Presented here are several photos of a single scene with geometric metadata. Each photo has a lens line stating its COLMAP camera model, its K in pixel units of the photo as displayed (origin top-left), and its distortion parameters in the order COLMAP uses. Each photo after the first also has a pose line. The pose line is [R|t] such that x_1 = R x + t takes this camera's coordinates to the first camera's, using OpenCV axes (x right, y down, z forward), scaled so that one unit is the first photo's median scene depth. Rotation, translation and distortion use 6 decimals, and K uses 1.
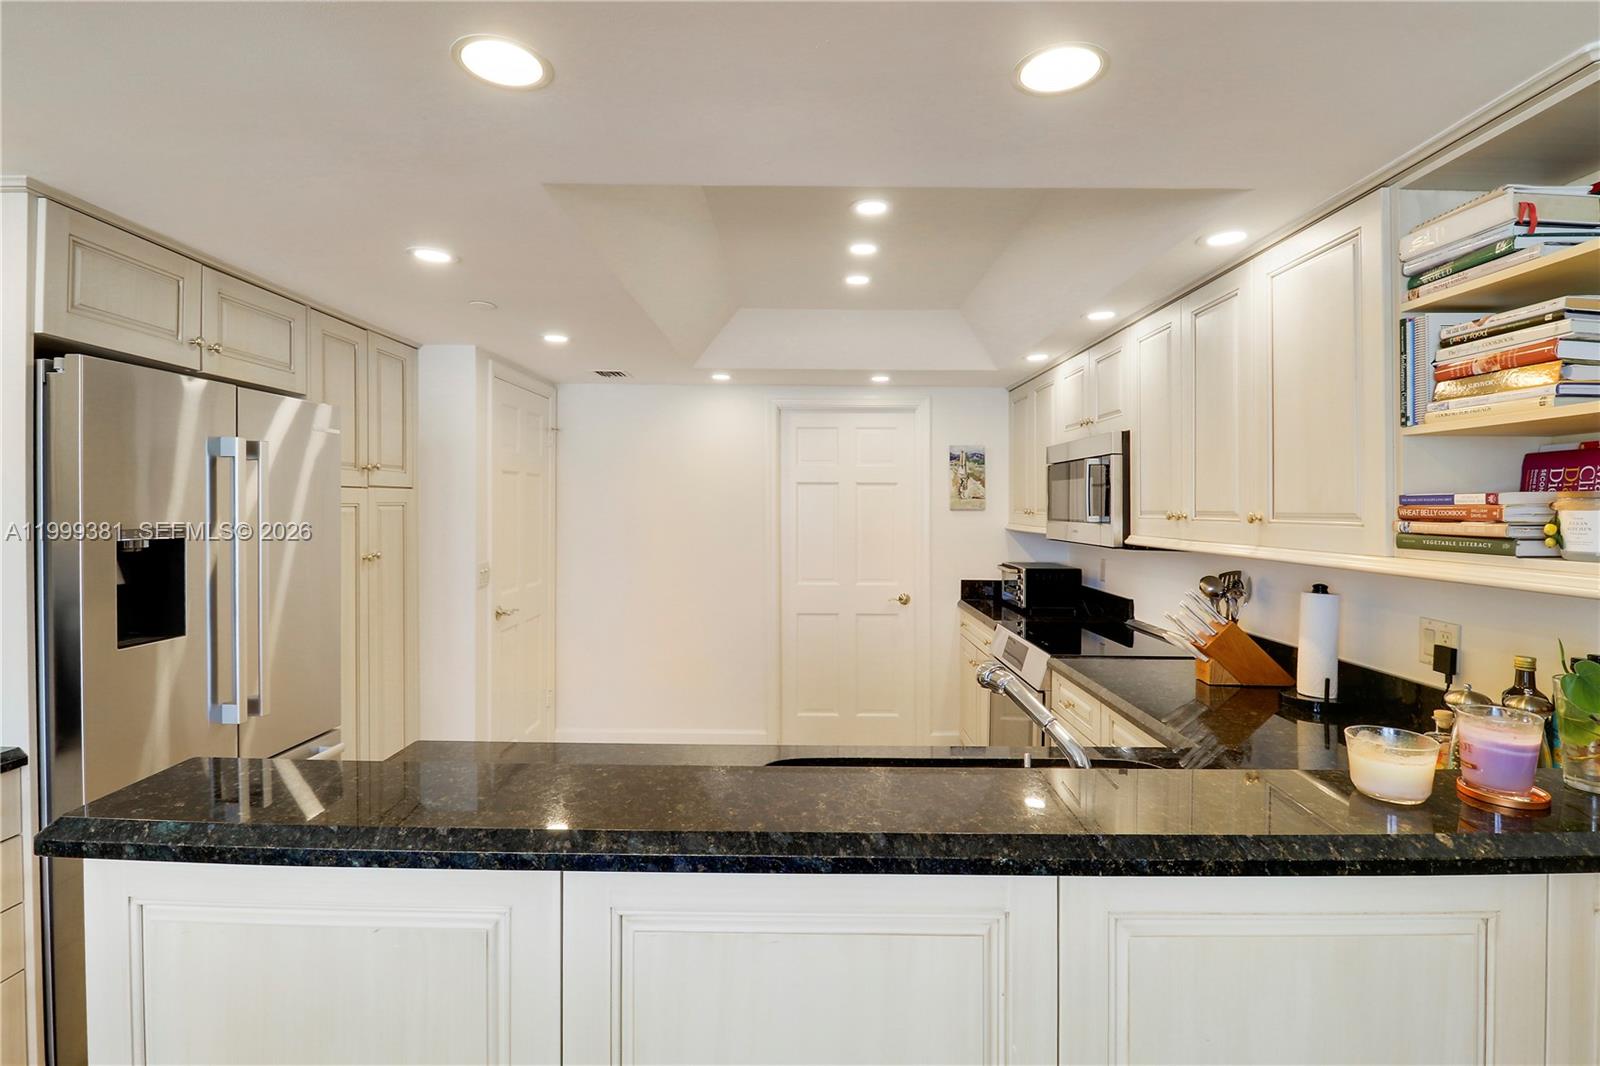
lens RADIAL K [[725.5, 0, 793.4], [0, 725.5, 508.9], [0, 0, 1]] dist [-0.033180, -0.000513]
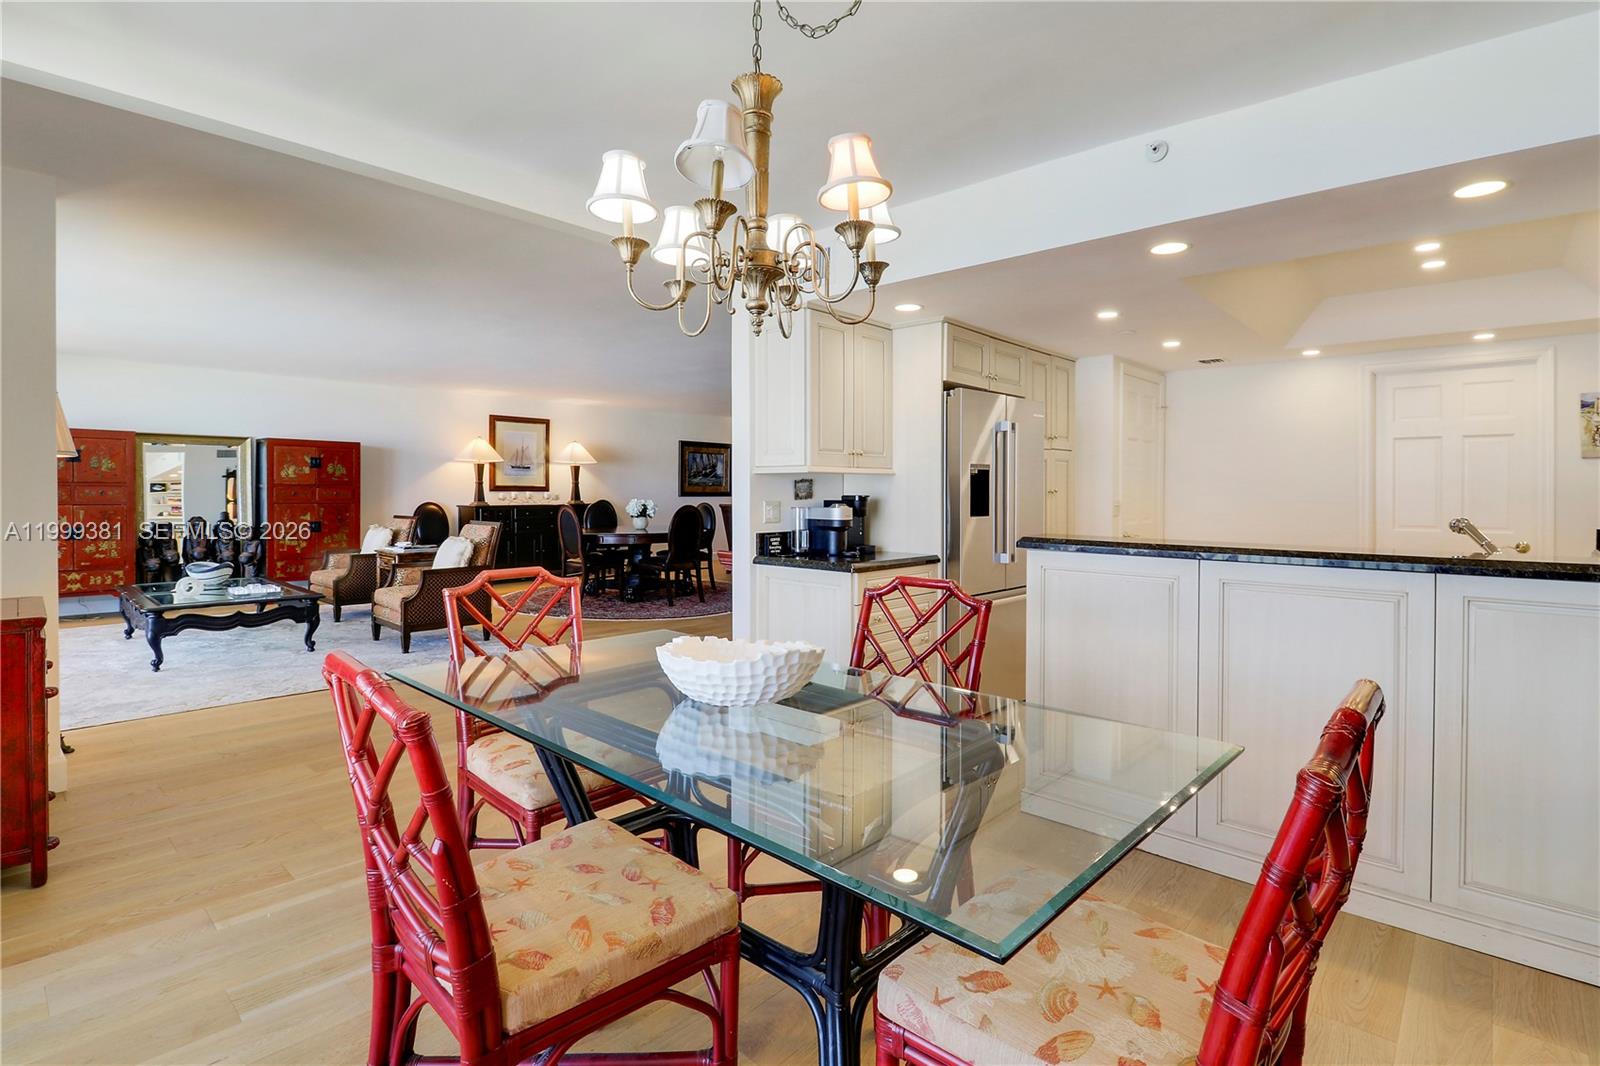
lens RADIAL K [[725.5, 0, 793.4], [0, 725.5, 508.9], [0, 0, 1]] dist [-0.033180, -0.000513]
pose [[0.721863, 0.012094, -0.691930, 0.118621], [0.000957, 0.999829, 0.018474, 0.065211], [0.692035, -0.013998, 0.721728, -0.540662]]
